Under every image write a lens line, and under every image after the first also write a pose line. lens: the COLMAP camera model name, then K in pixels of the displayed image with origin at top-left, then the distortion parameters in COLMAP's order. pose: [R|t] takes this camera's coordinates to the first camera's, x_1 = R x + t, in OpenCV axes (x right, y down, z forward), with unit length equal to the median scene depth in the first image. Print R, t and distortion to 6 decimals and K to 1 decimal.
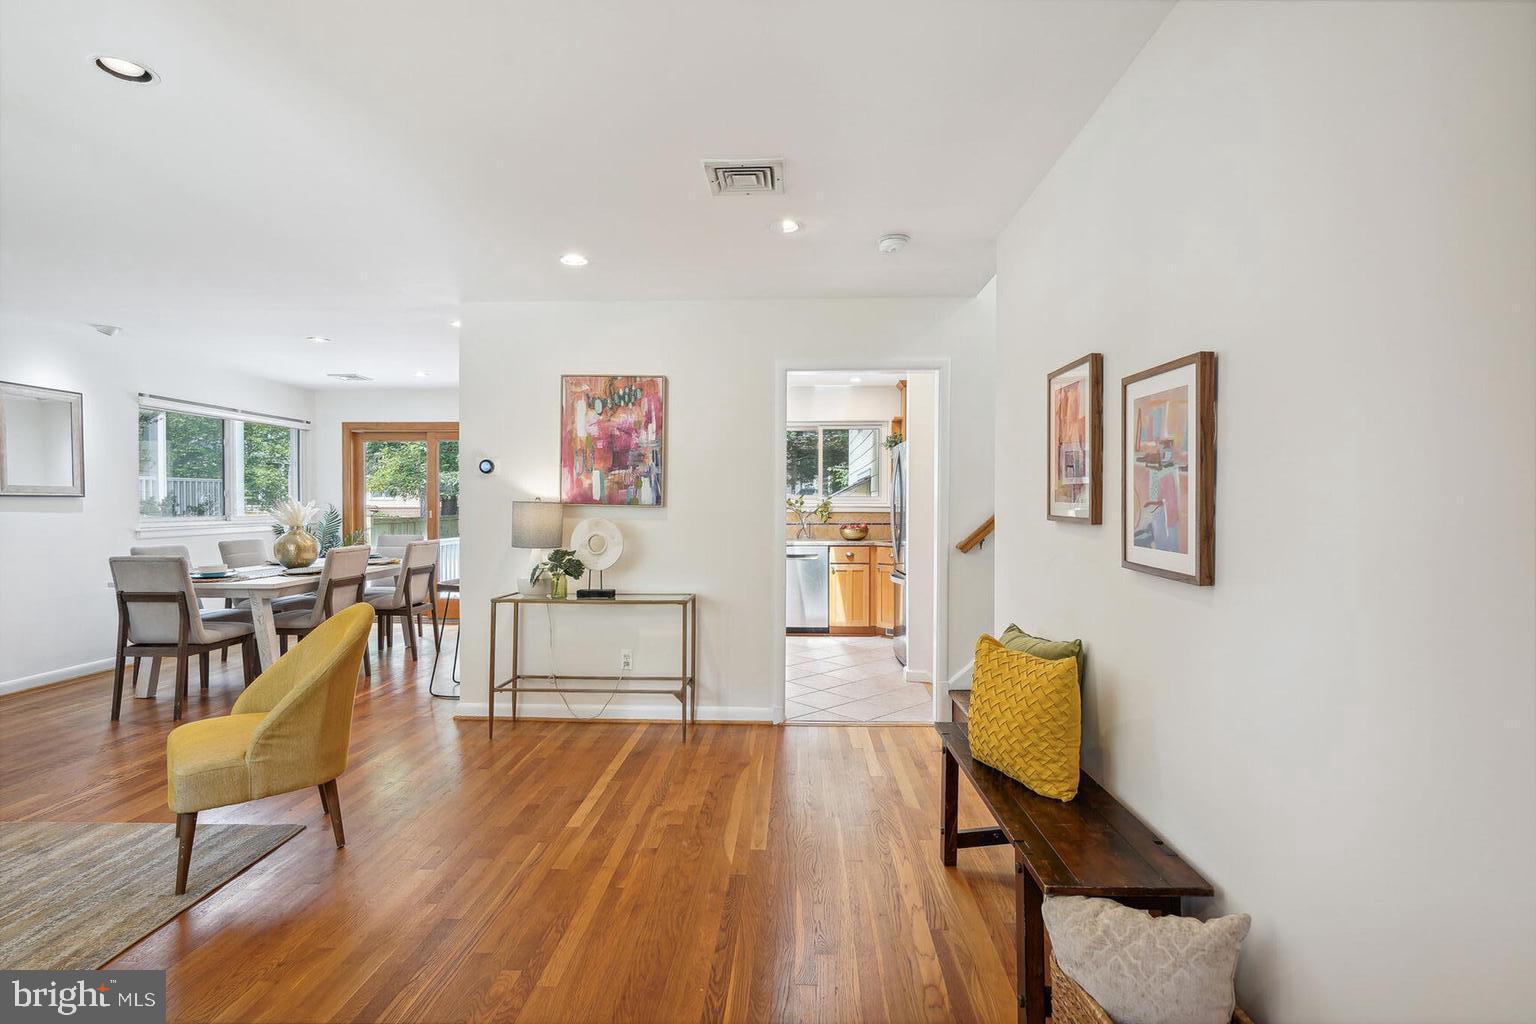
lens RADIAL K [[763.9, 0, 767.2], [0, 763.9, 514.5], [0, 0, 1]] dist [-0.008512, 0.005687]
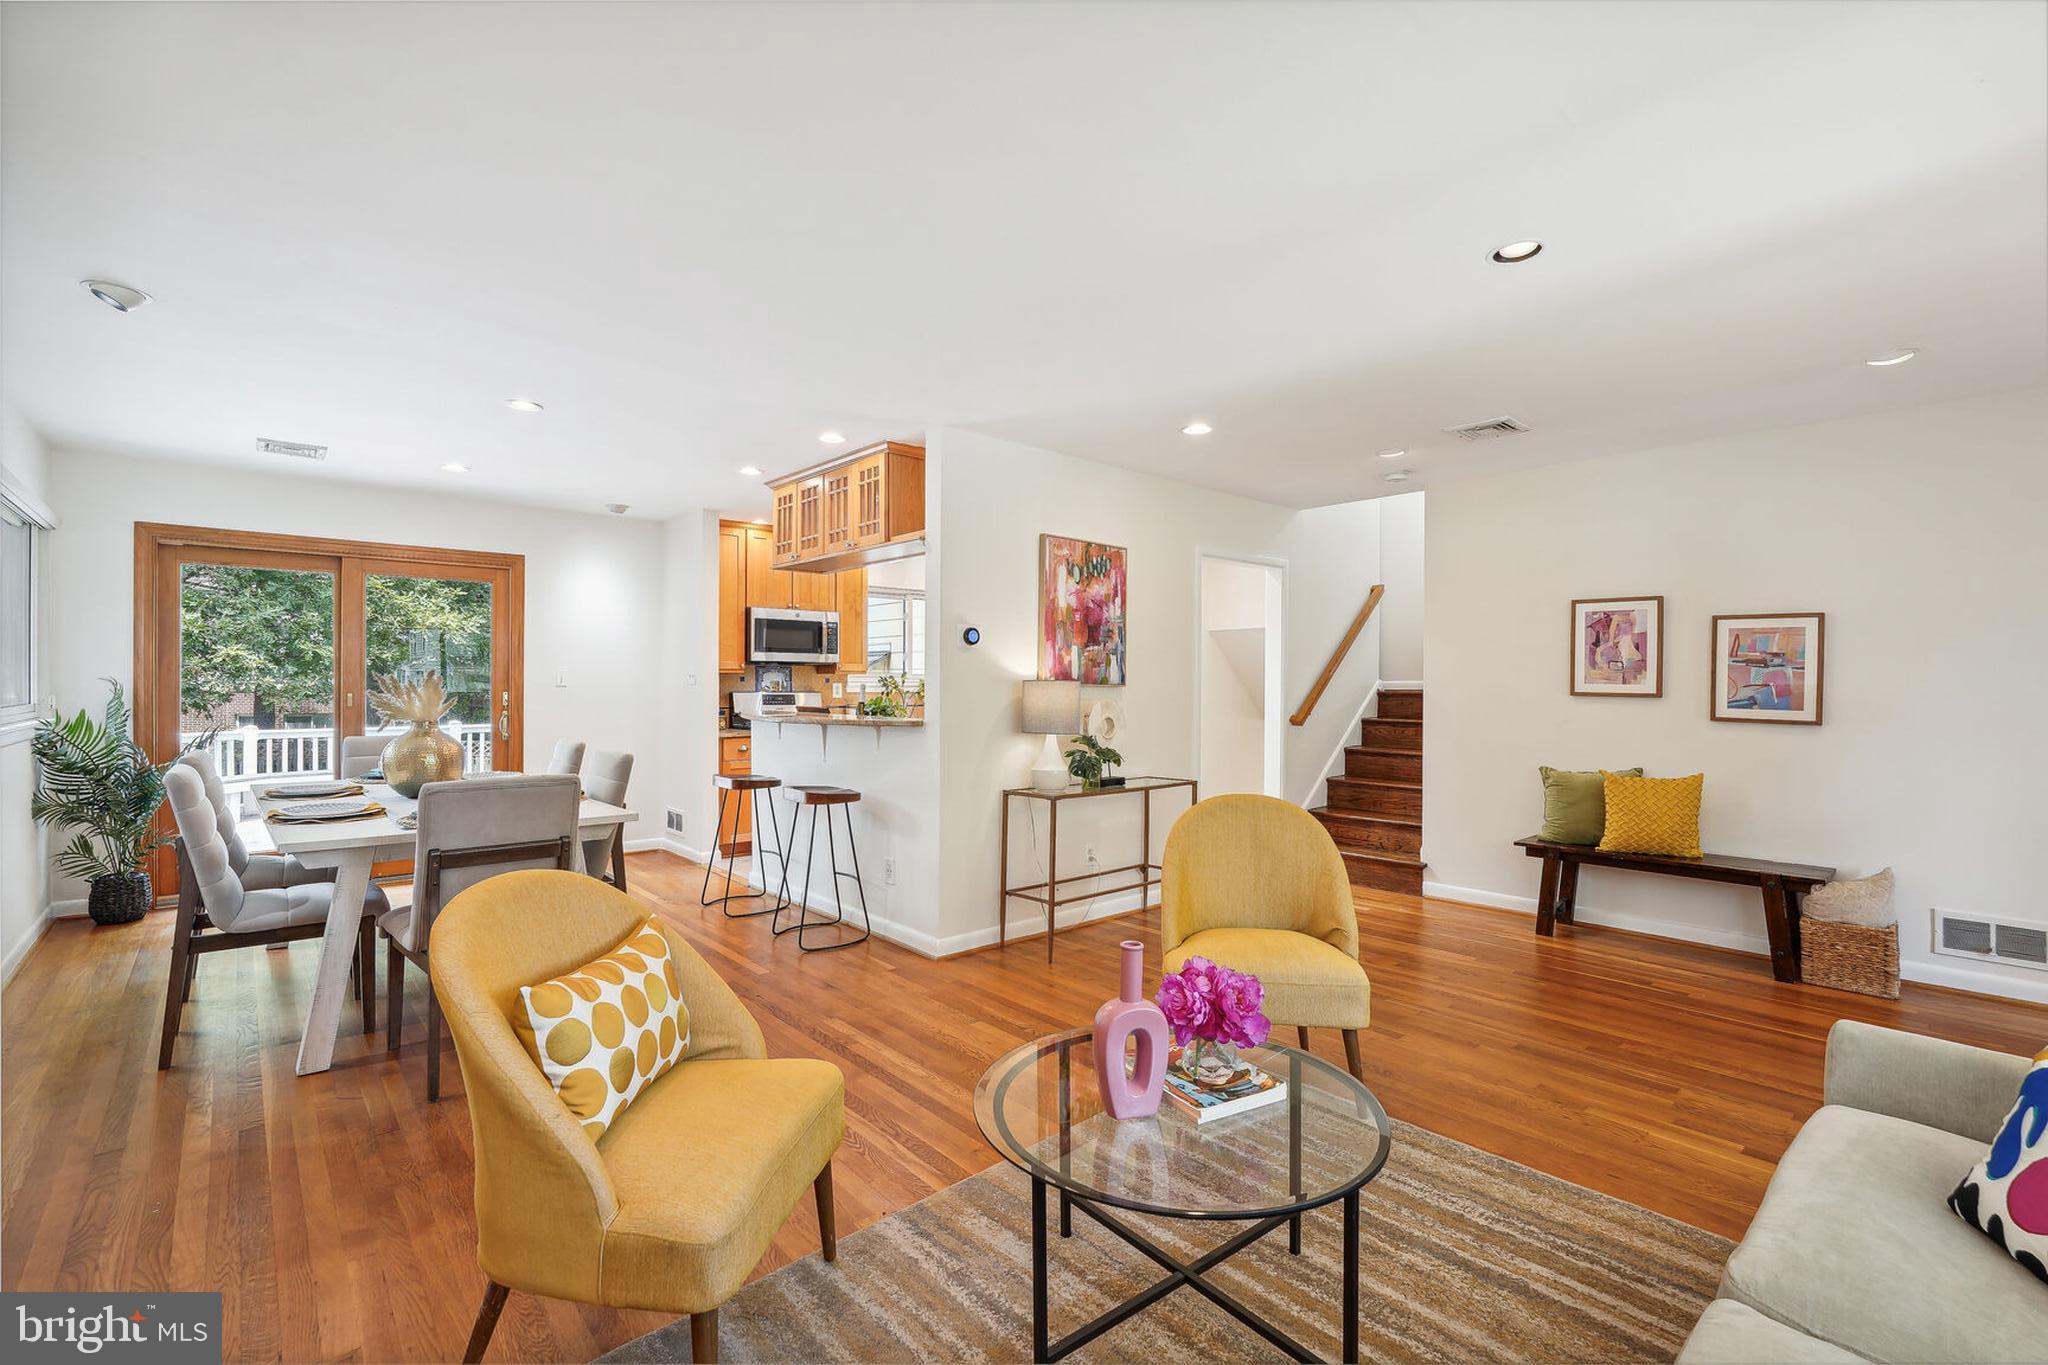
lens RADIAL K [[910.8, 0, 1012.6], [0, 910.8, 689.4], [0, 0, 1]] dist [-0.015795, 0.007503]
pose [[0.721003, -0.003429, 0.692924, -1.011500], [0.007244, 0.999970, -0.002589, -0.004543], [-0.692894, 0.006886, 0.721006, 0.284180]]
